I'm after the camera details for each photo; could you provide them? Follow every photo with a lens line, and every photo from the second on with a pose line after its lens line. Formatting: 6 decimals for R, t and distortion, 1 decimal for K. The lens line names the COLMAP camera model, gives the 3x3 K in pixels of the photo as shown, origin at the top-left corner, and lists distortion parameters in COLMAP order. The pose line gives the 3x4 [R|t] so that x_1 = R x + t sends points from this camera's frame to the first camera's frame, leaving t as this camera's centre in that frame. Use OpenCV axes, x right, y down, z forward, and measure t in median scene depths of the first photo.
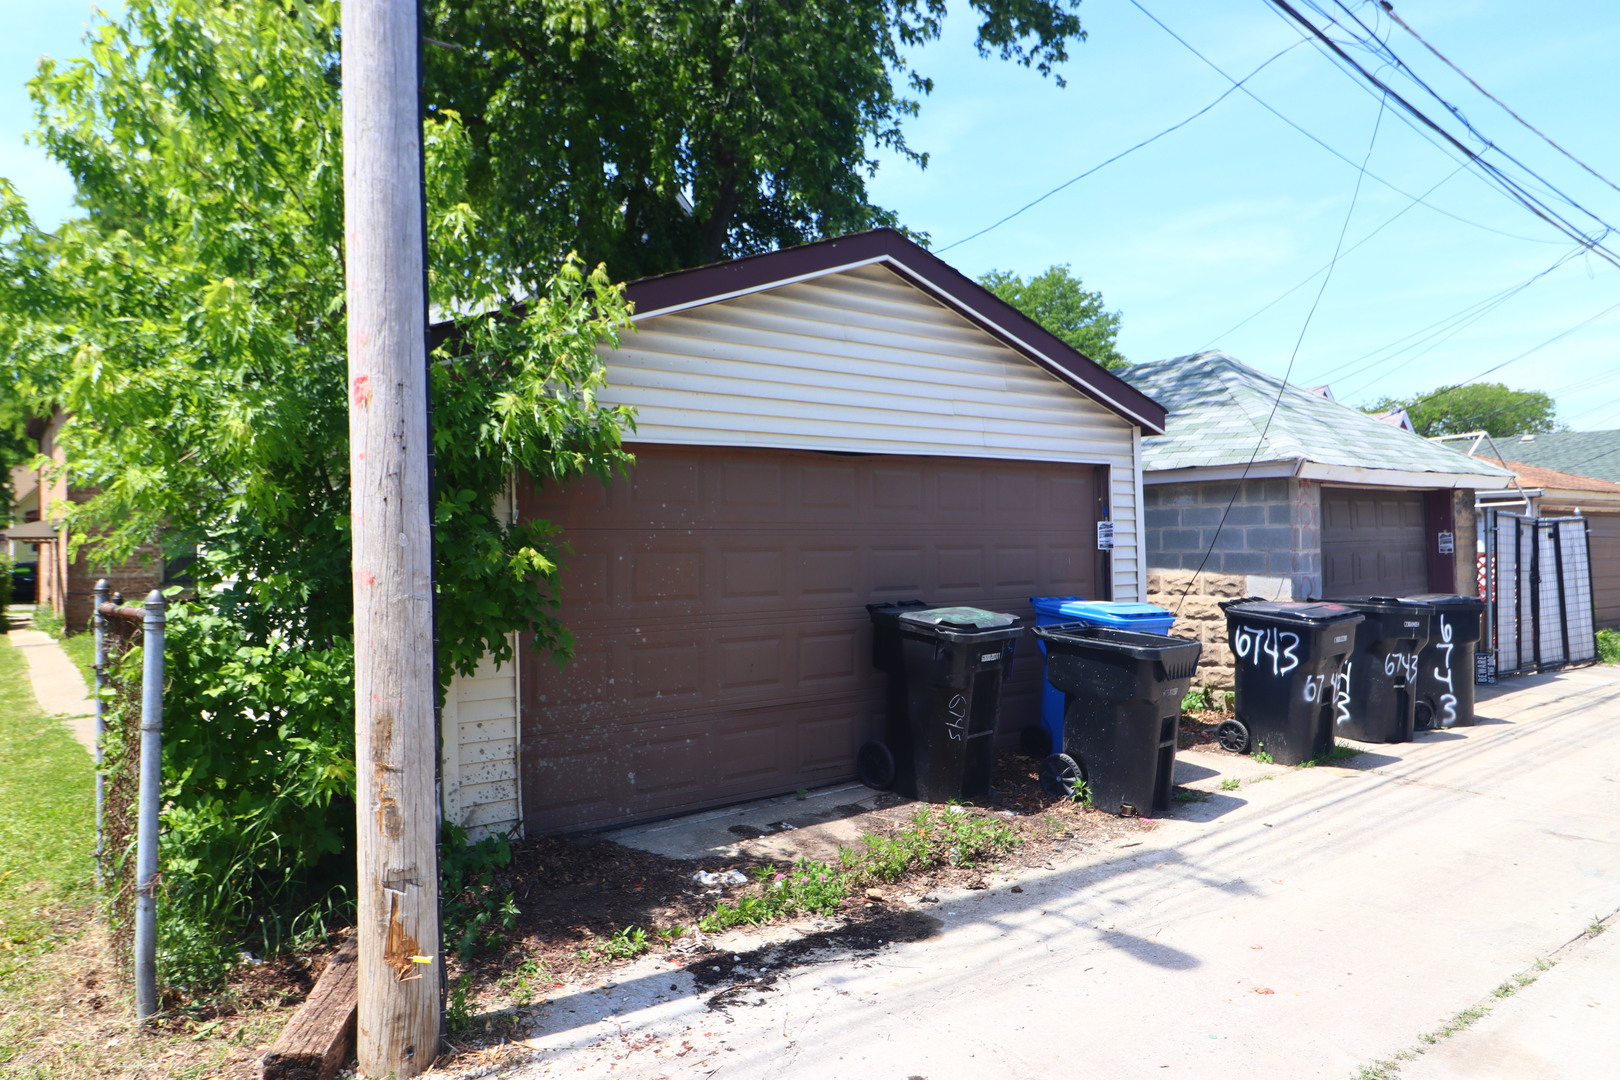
lens RADIAL K [[1004.0, 0, 811.3], [0, 1004.0, 538.1], [0, 0, 1]] dist [0.016802, -0.018550]
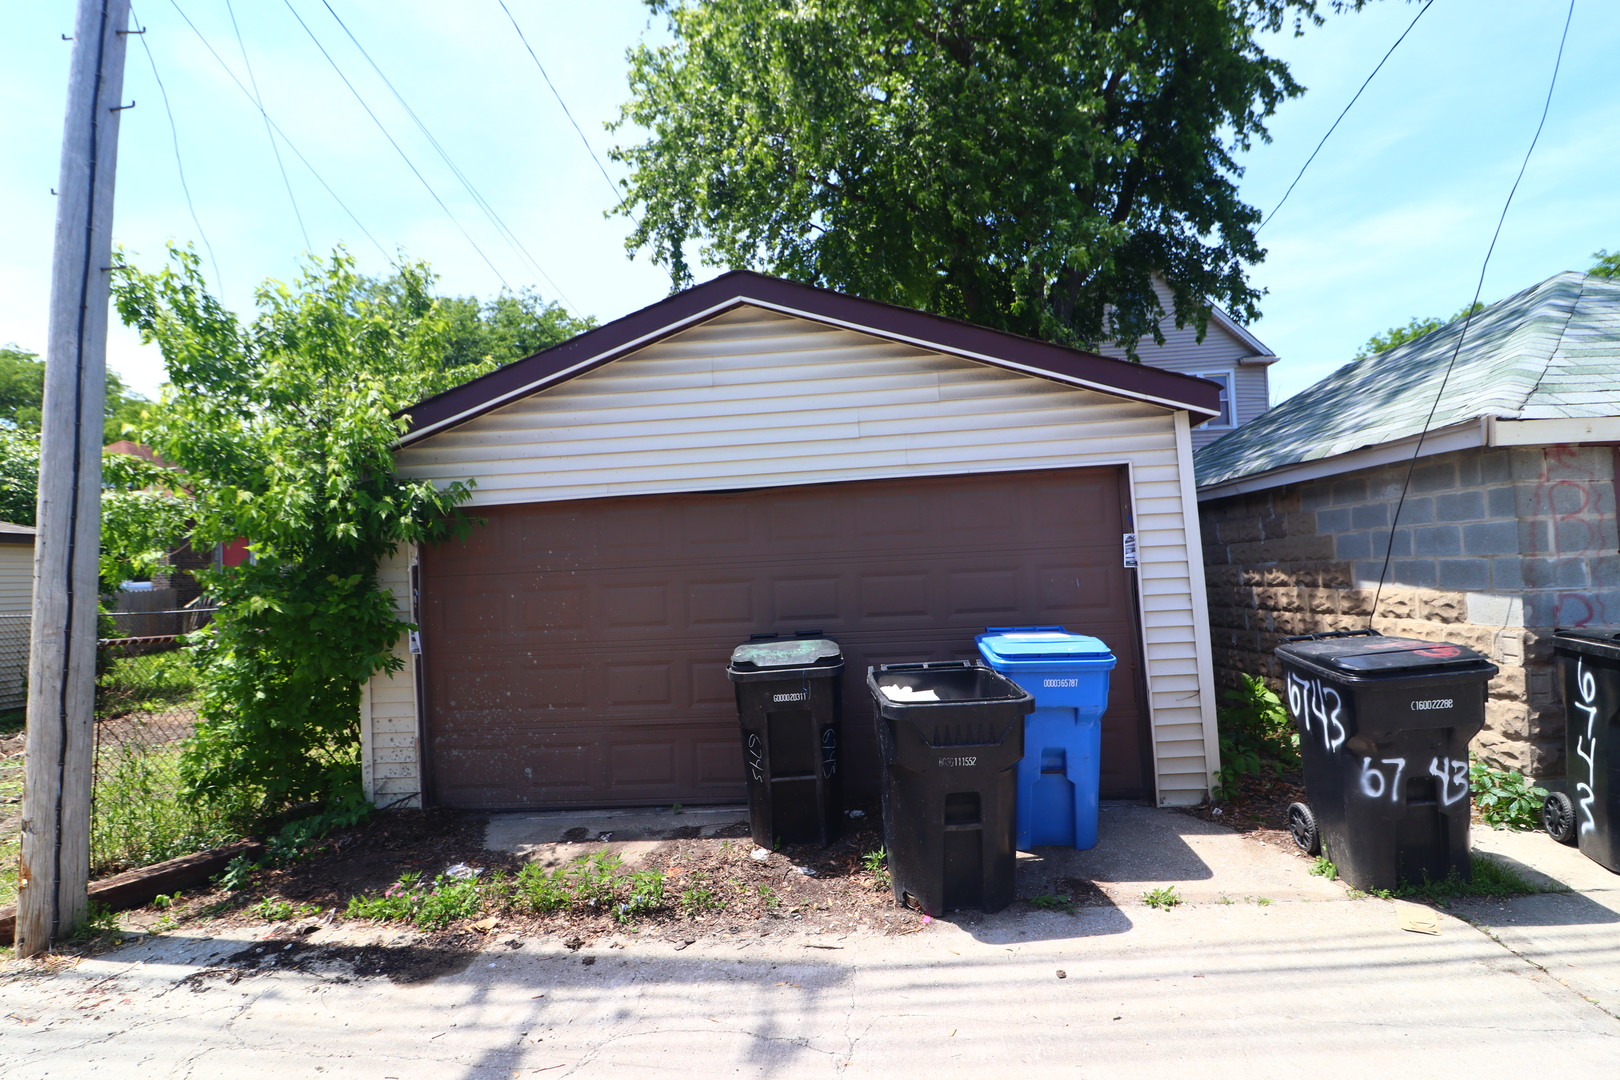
lens RADIAL K [[746.2, 0, 810.6], [0, 746.2, 542.8], [0, 0, 1]] dist [-0.009393, -0.003980]
pose [[0.759955, -0.051340, -0.647945, 0.679235], [0.043329, 0.998660, -0.028310, -0.004234], [0.648530, -0.006561, 0.761160, 0.512015]]
